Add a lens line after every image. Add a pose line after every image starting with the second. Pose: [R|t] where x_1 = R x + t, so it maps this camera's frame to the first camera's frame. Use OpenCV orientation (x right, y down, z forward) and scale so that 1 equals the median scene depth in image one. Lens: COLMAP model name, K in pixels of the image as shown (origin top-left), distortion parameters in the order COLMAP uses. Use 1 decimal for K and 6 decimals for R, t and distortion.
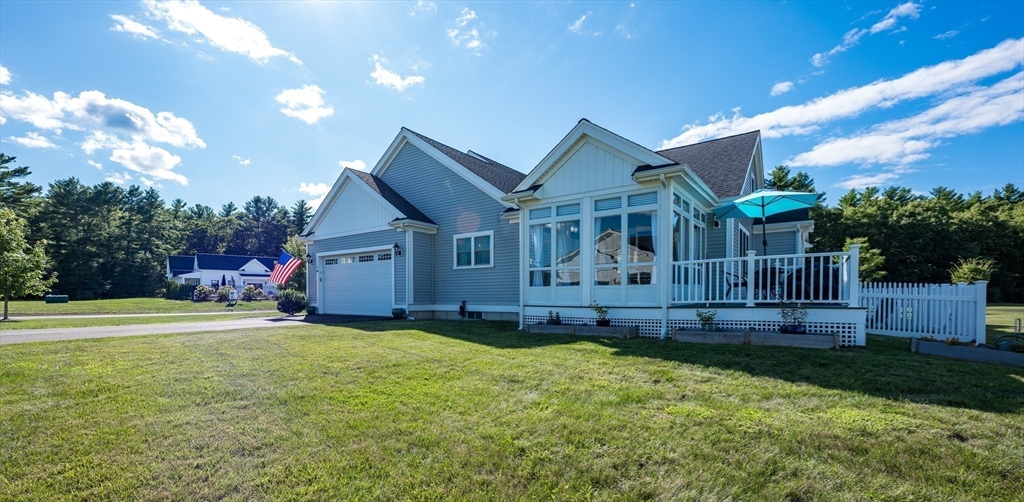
lens RADIAL K [[412.8, 0, 512.2], [0, 412.8, 330.8], [0, 0, 1]] dist [-0.001431, -0.000249]
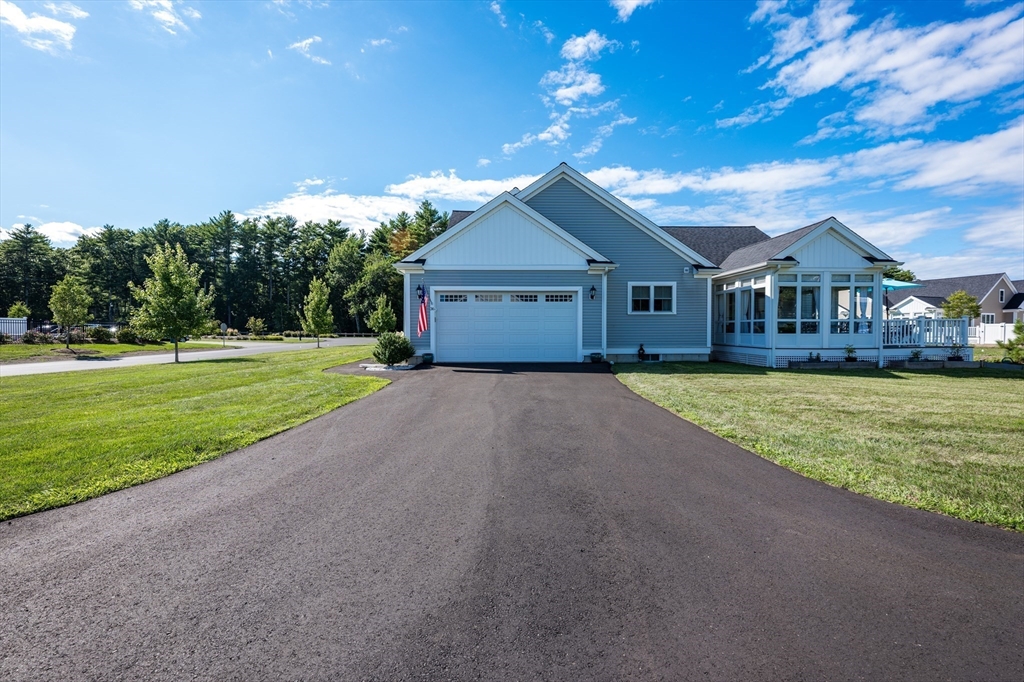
lens RADIAL K [[408.6, 0, 512.0], [0, 408.6, 341.0], [0, 0, 1]] dist [0.000065, 0.000216]
pose [[0.801600, -0.014827, 0.597677, -1.009319], [0.050390, 0.997811, -0.042829, -0.052335], [-0.595734, 0.064449, 0.800592, 0.352439]]
